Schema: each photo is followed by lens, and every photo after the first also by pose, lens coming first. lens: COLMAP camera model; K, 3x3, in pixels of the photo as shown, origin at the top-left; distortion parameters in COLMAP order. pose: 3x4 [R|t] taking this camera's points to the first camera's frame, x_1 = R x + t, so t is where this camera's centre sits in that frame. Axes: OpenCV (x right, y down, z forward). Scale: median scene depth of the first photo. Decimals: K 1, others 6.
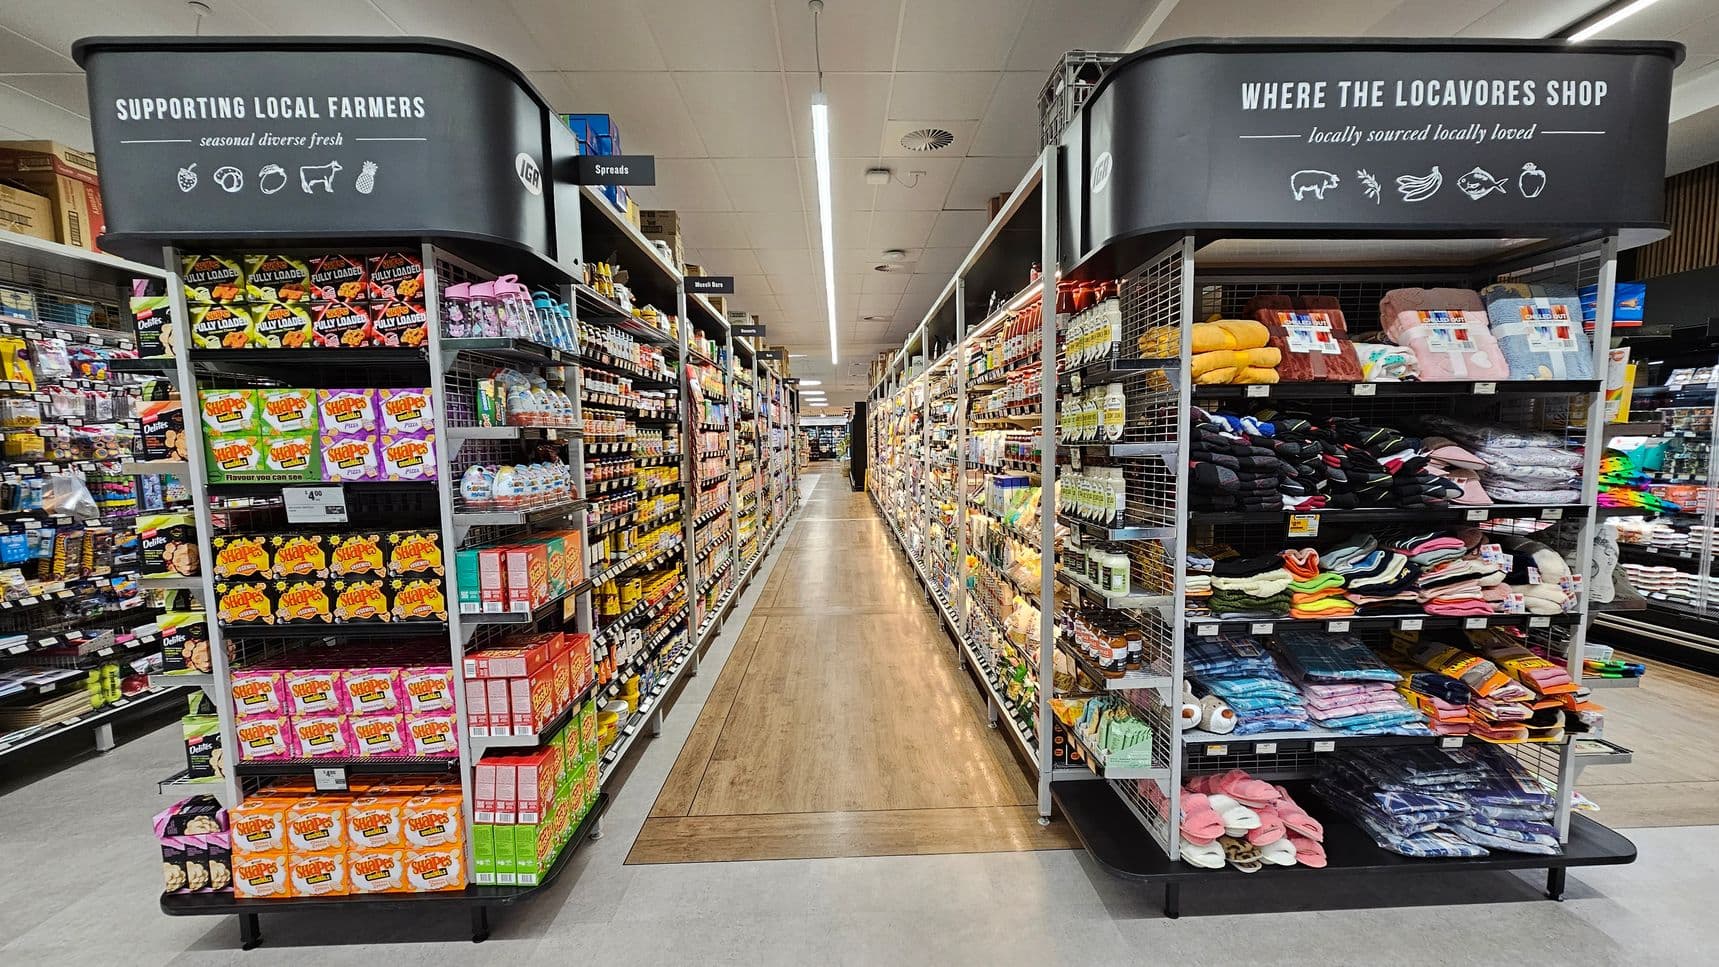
lens RADIAL K [[692.2, 0, 867.2], [0, 692.2, 497.2], [0, 0, 1]] dist [-0.006394, 0.000880]
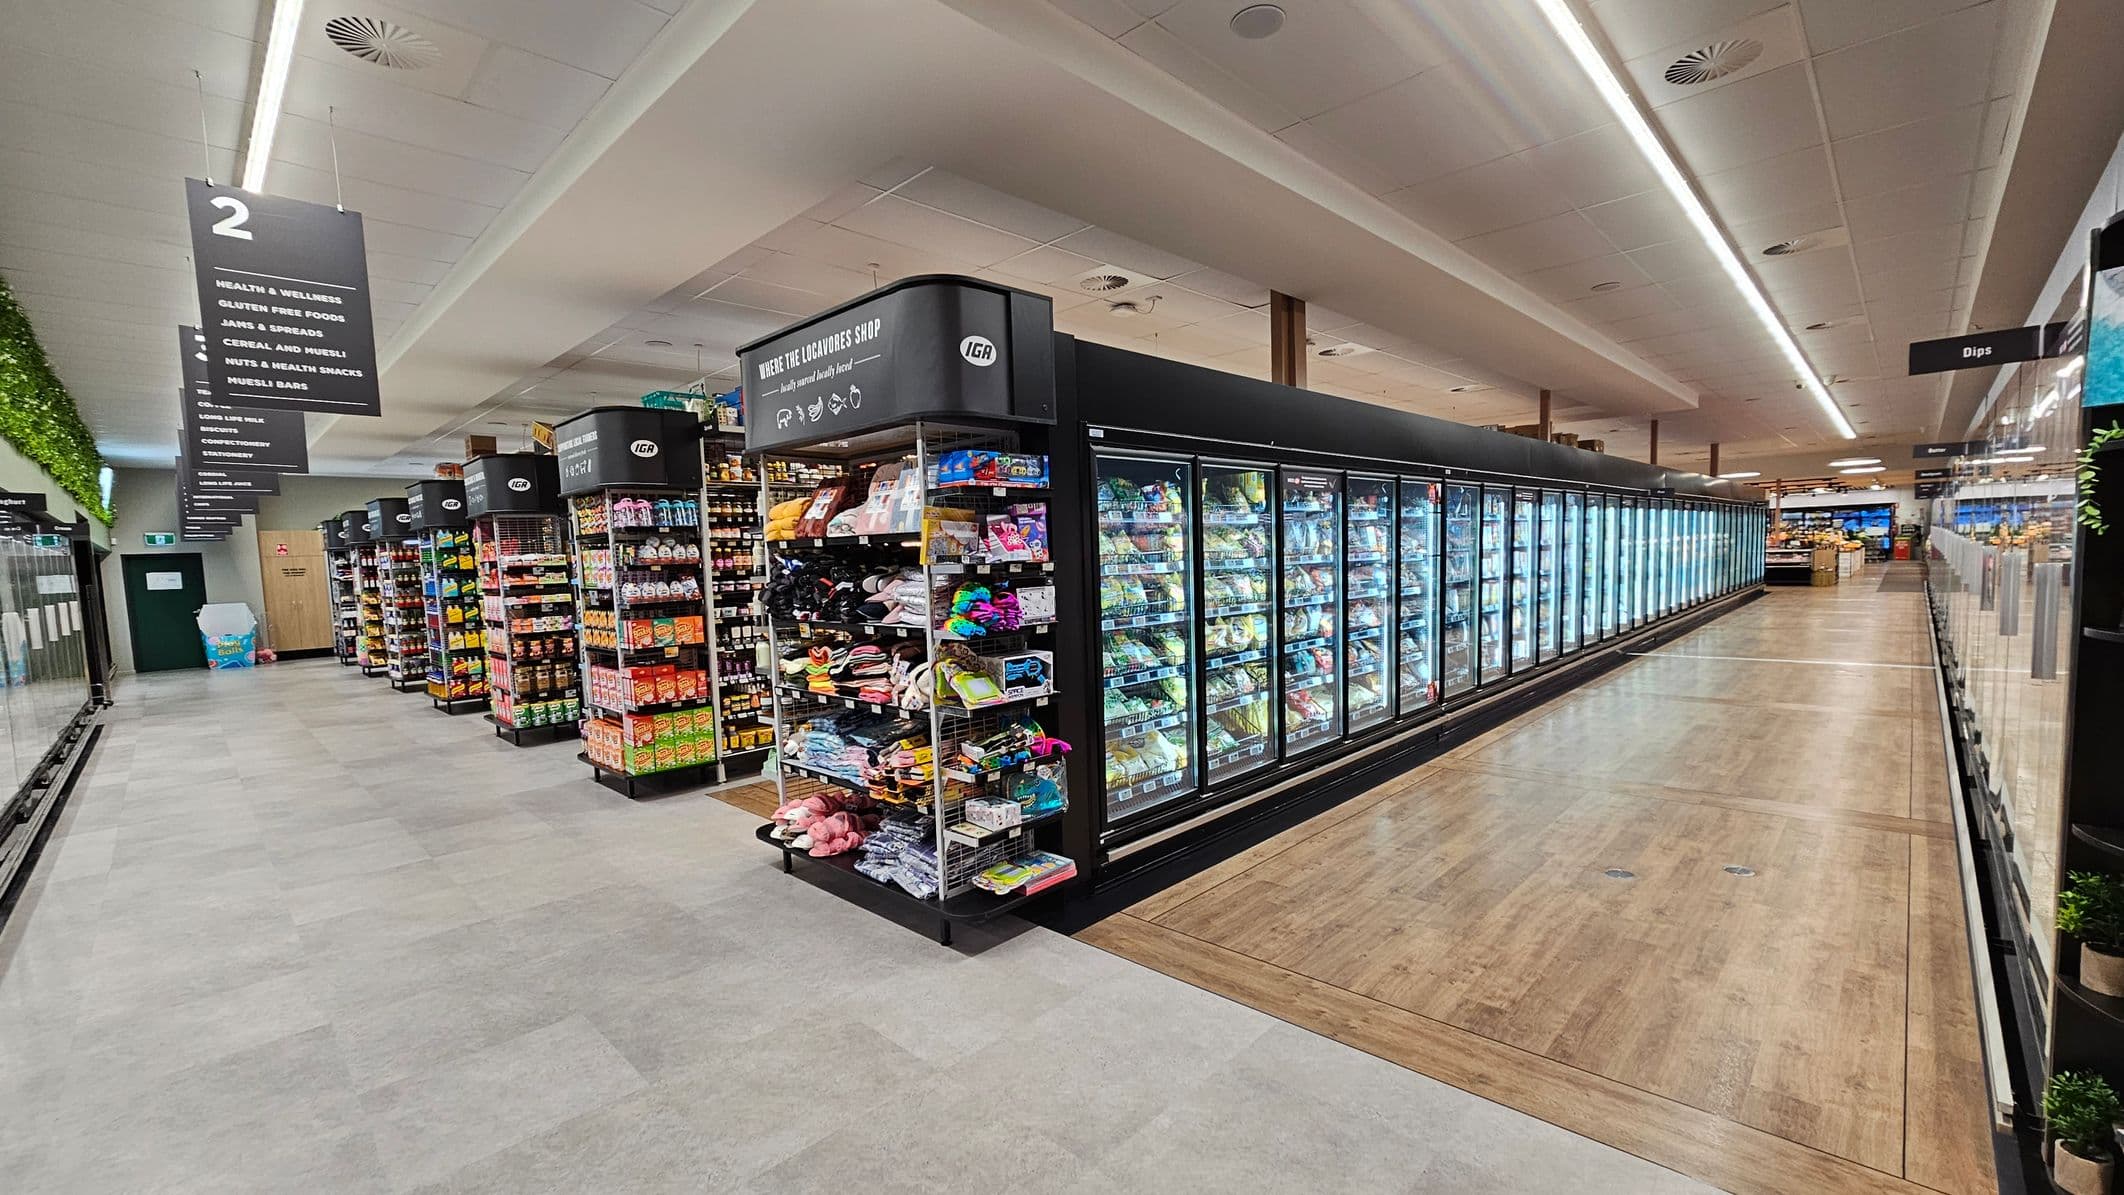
lens RADIAL K [[855.3, 0, 1064.3], [0, 855.3, 610.4], [0, 0, 1]] dist [-0.006394, 0.000880]
pose [[0.701498, 0.040271, -0.711533, 2.358772], [-0.038455, 0.999087, 0.018634, -0.060884], [0.711633, 0.014291, 0.702406, 0.062439]]
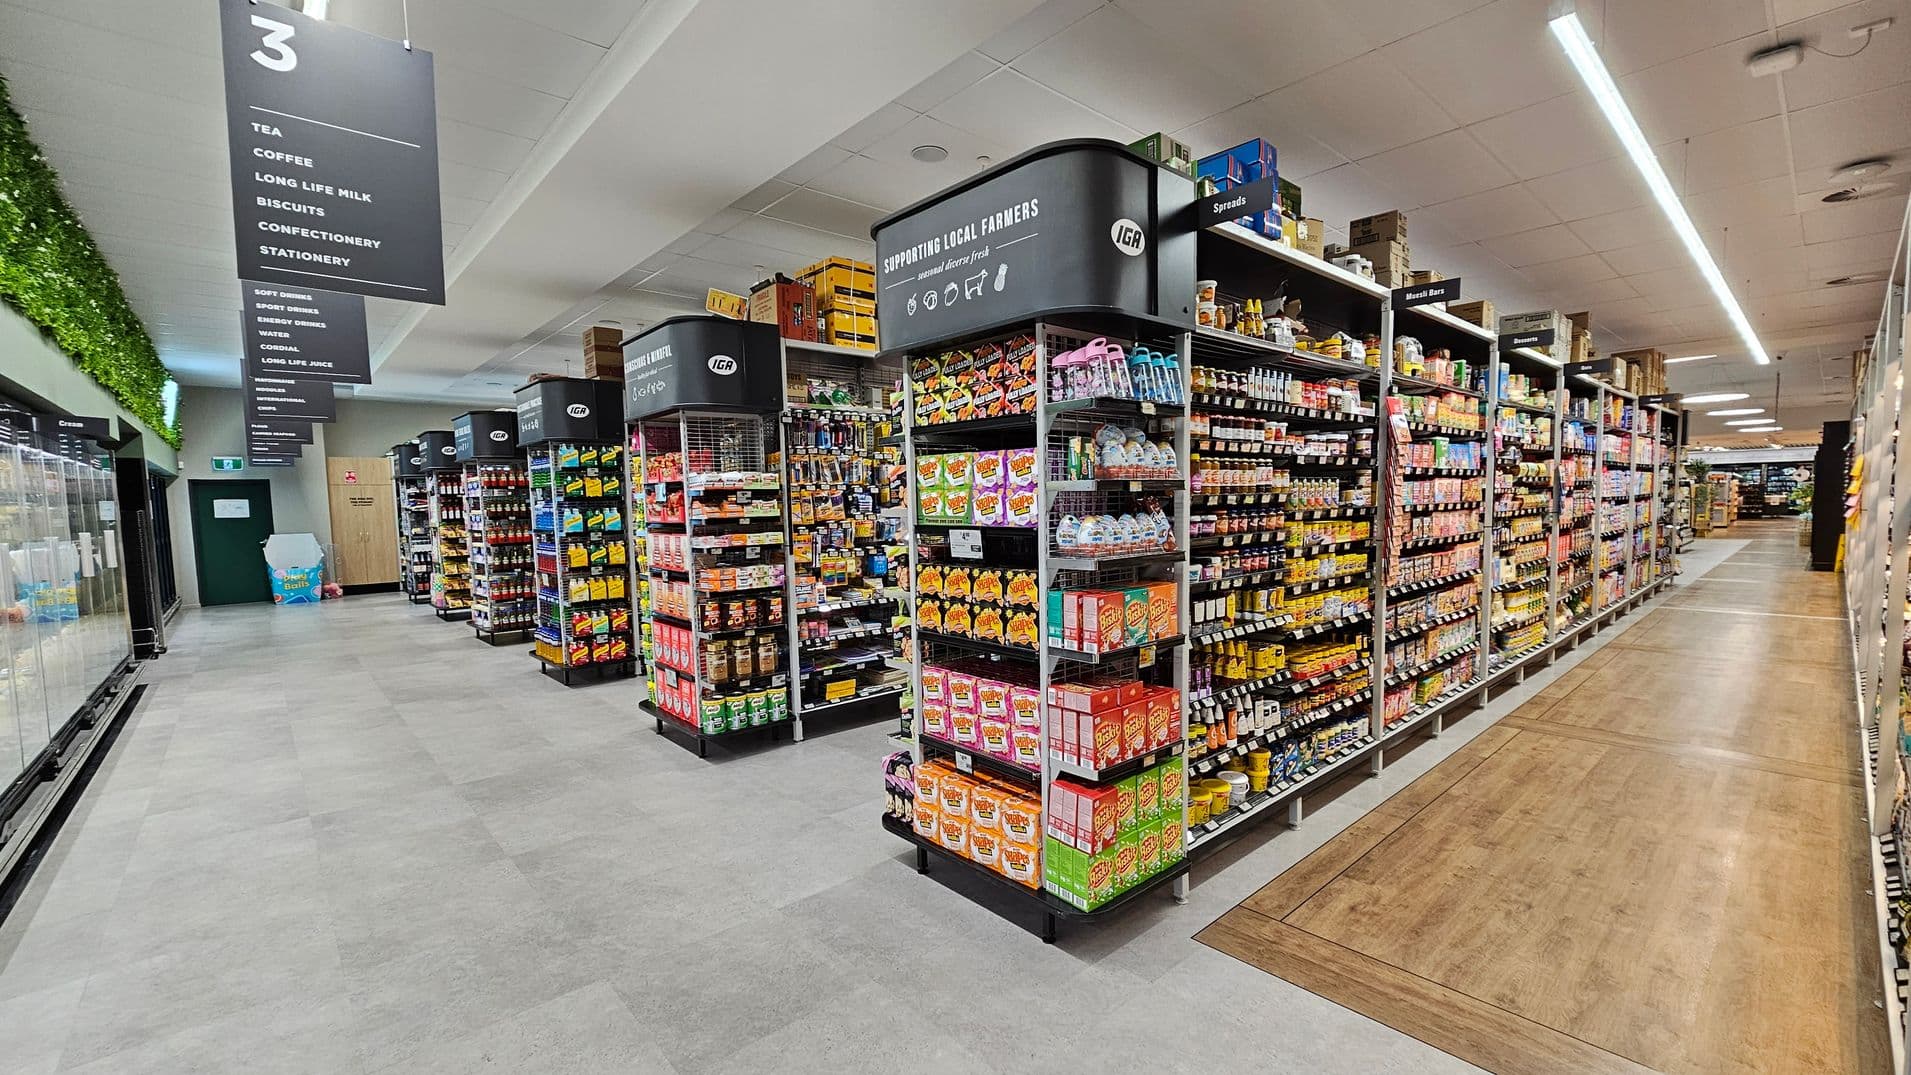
lens RADIAL K [[769.5, 0, 958.8], [0, 769.5, 546.4], [0, 0, 1]] dist [-0.006394, 0.000880]
pose [[0.655307, 0.049413, -0.753745, 0.247492], [-0.055111, 0.998326, 0.017533, -0.007730], [0.753350, 0.030050, 0.656933, 0.058020]]
